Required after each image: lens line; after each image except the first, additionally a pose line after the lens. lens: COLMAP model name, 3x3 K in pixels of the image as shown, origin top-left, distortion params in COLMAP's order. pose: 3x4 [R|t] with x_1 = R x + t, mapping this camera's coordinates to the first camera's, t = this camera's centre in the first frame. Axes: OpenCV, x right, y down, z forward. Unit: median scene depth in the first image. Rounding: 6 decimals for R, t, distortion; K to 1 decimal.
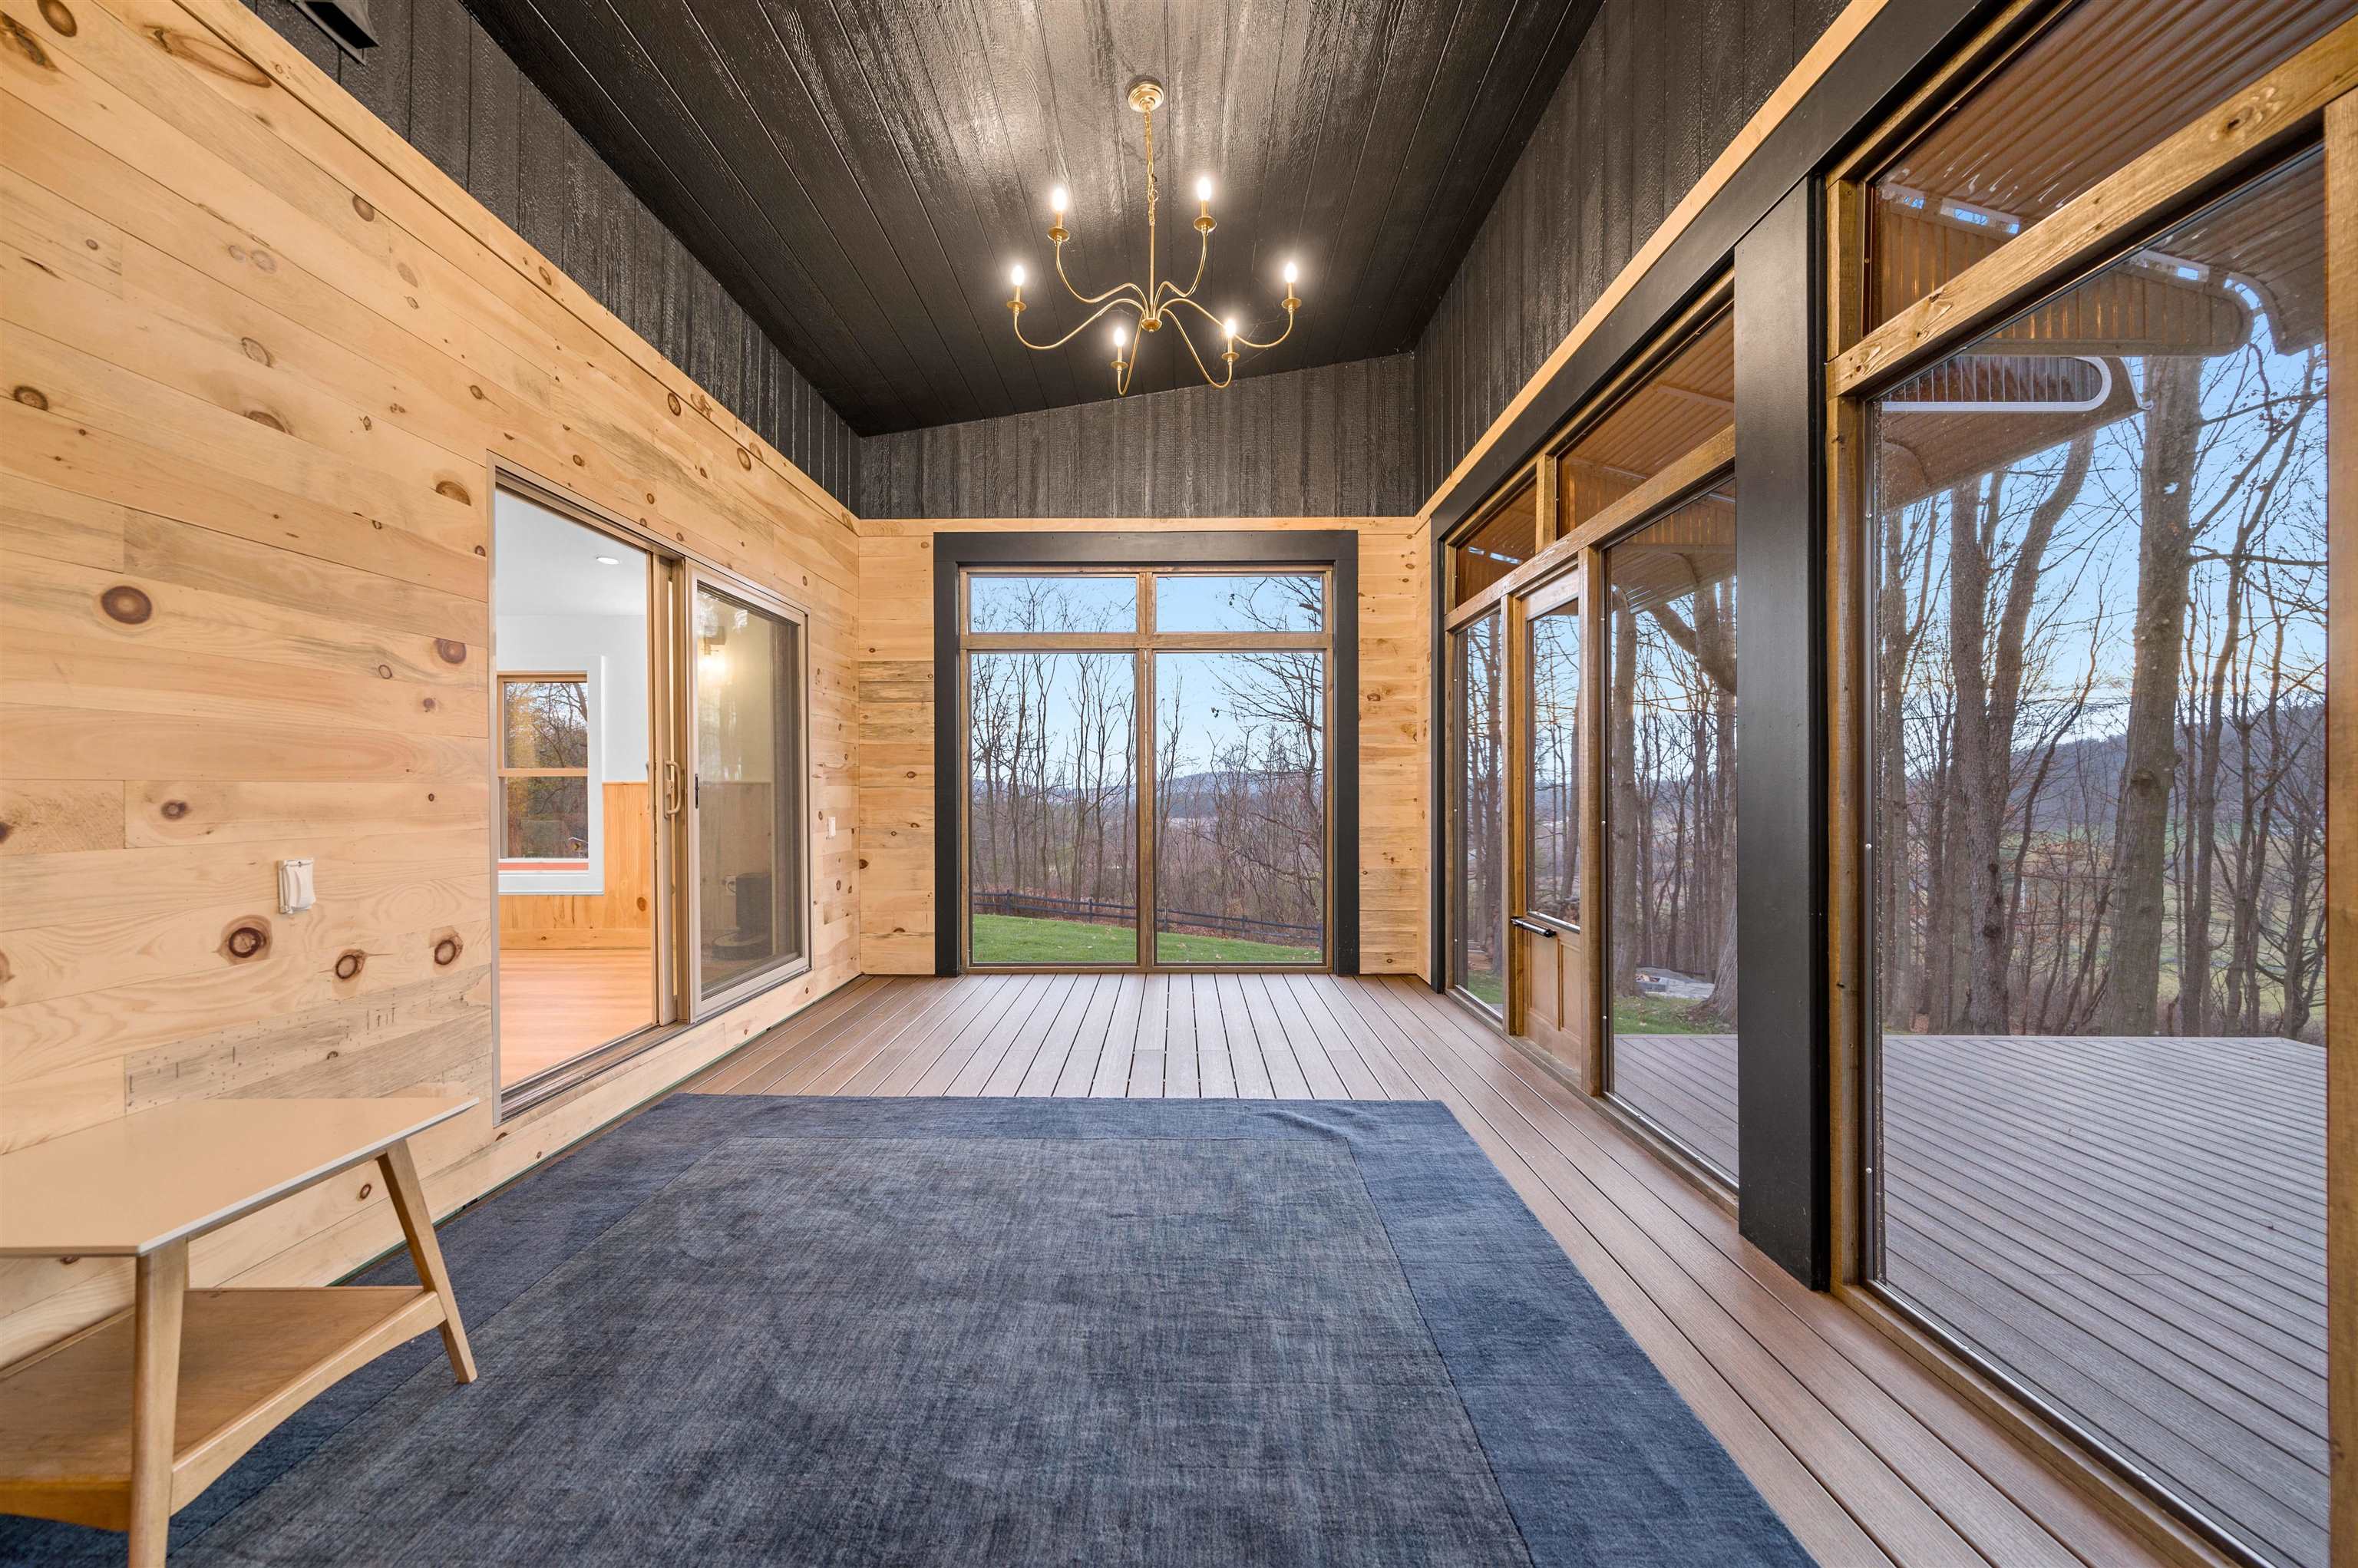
lens RADIAL K [[943.2, 0, 1176.4], [0, 943.2, 795.1], [0, 0, 1]] dist [0.002225, 0.000226]
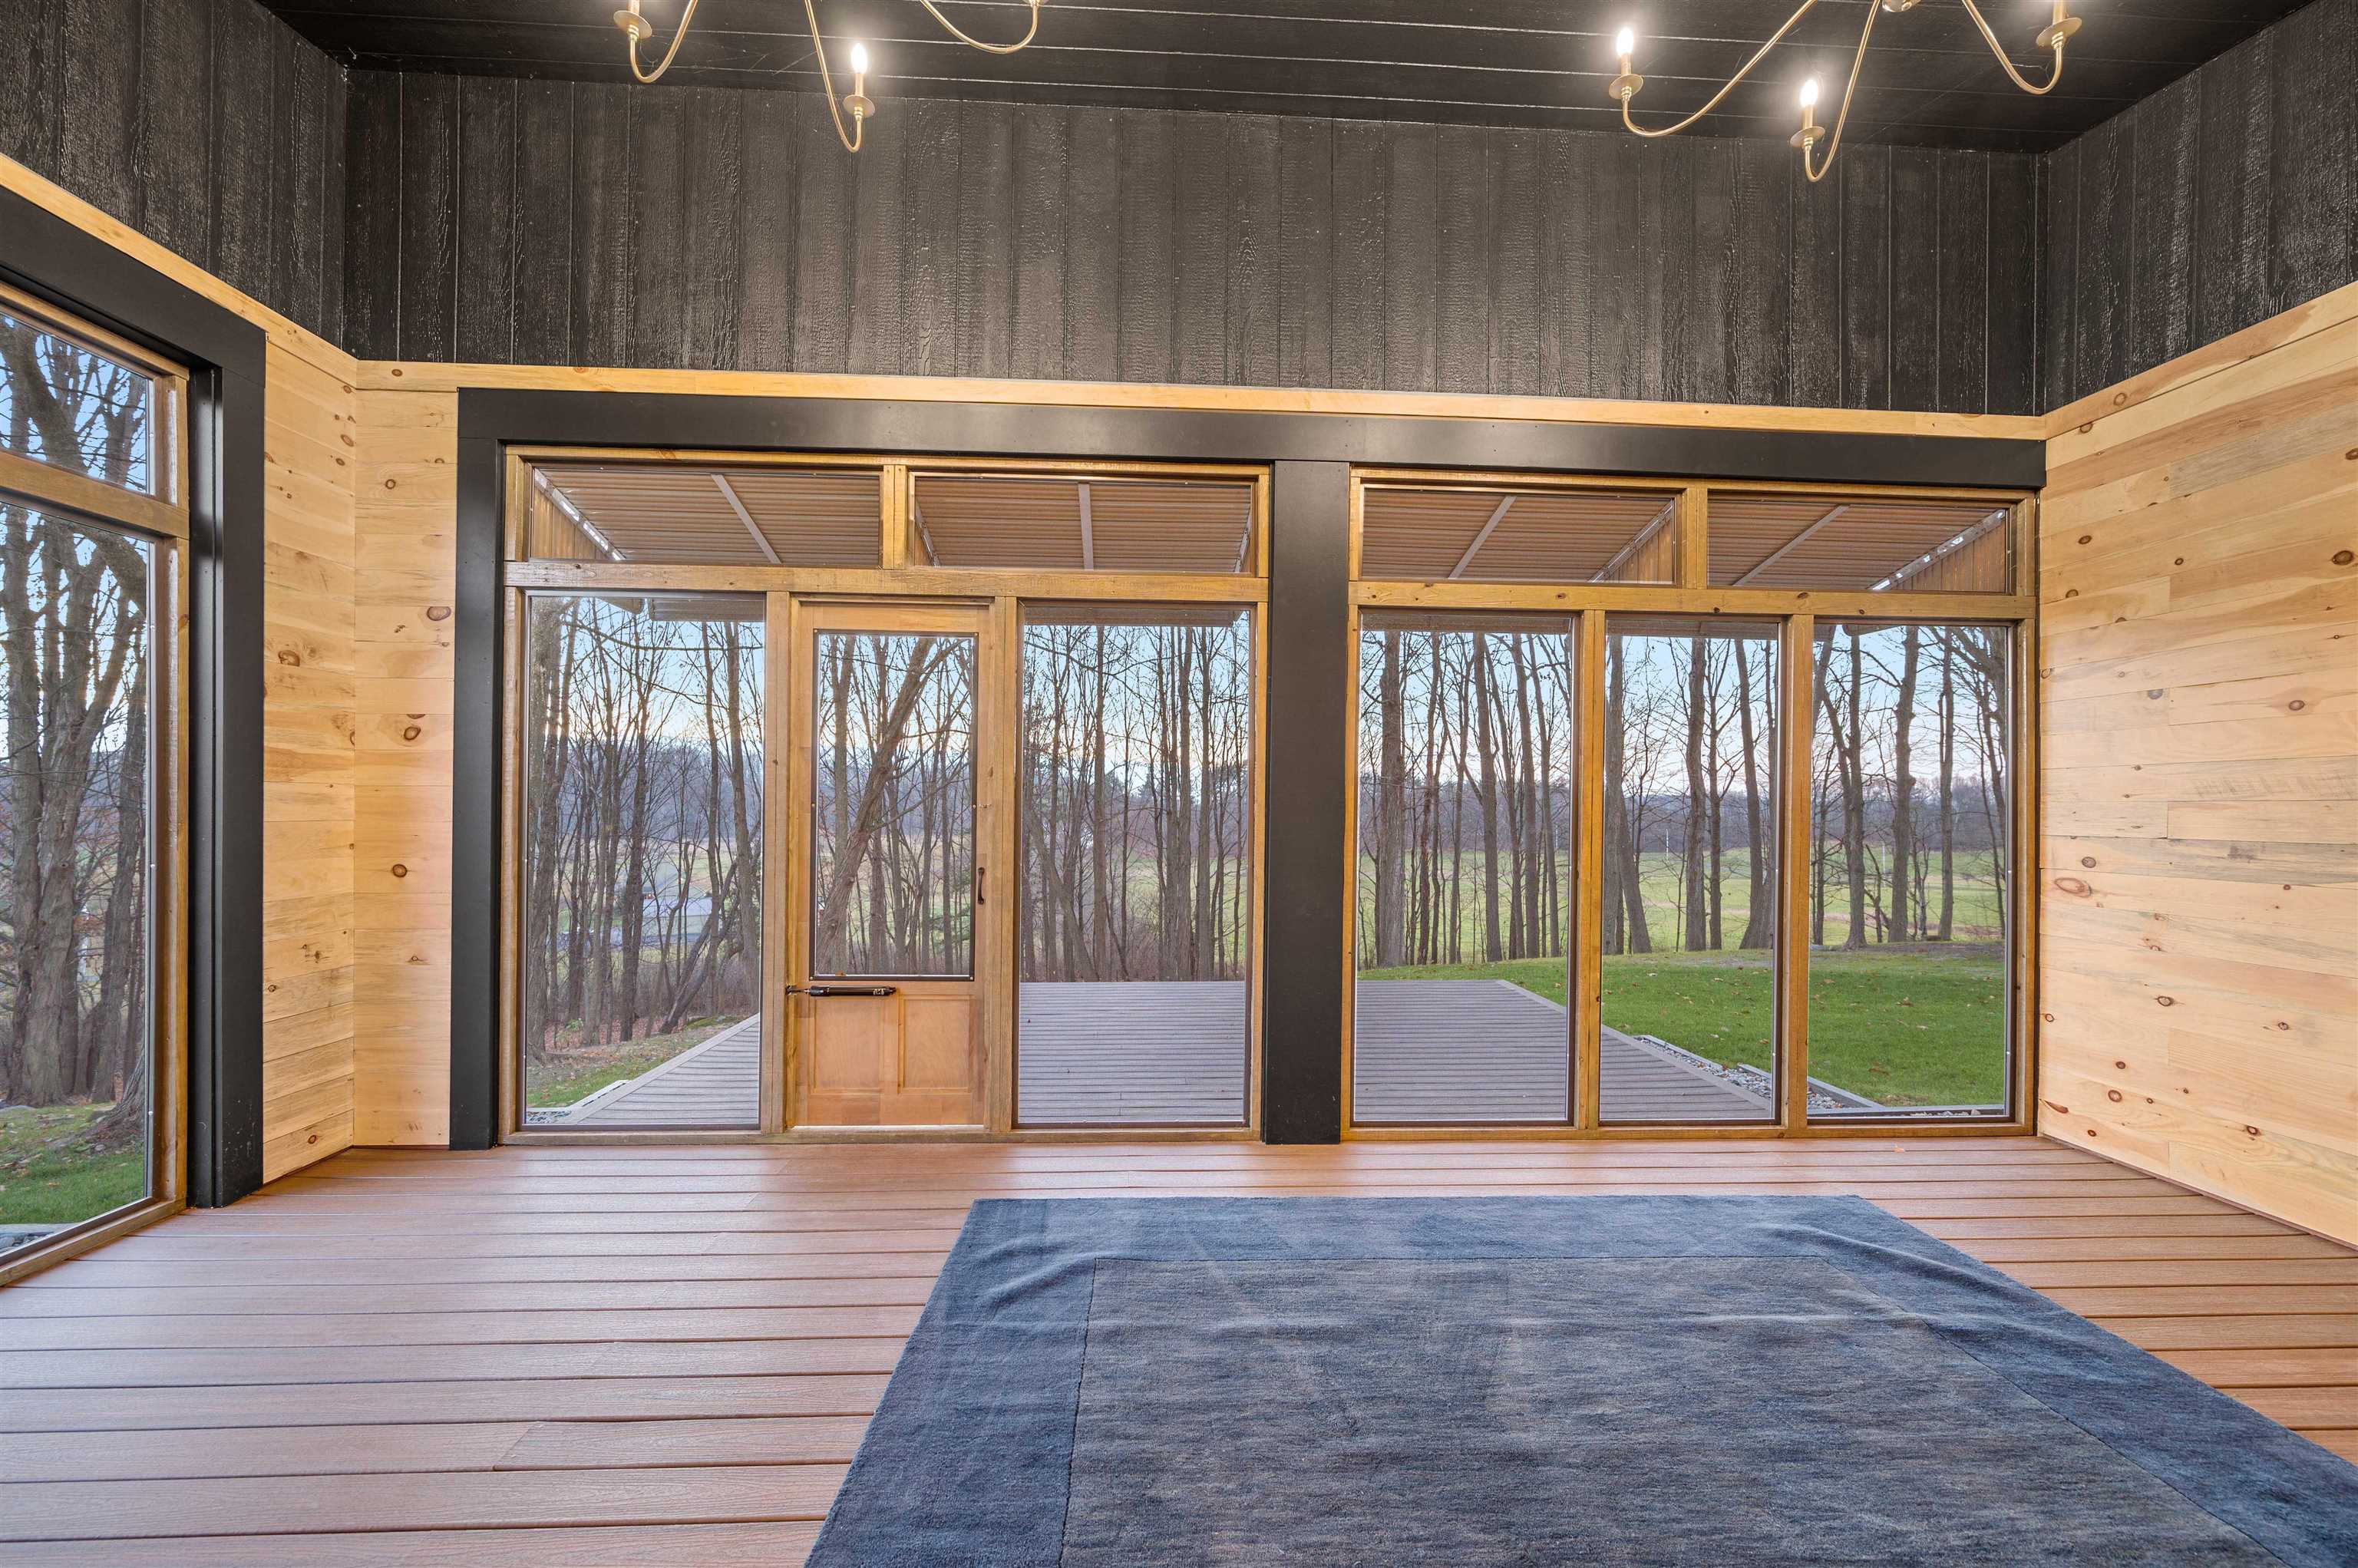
lens RADIAL K [[943.2, 0, 1183.3], [0, 943.2, 801.3], [0, 0, 1]] dist [0.002225, 0.000226]
pose [[-0.055072, 0.006071, 0.998464, -0.354883], [-0.001279, 0.999980, -0.006151, -0.019483], [-0.998482, -0.001616, -0.055063, 0.521492]]
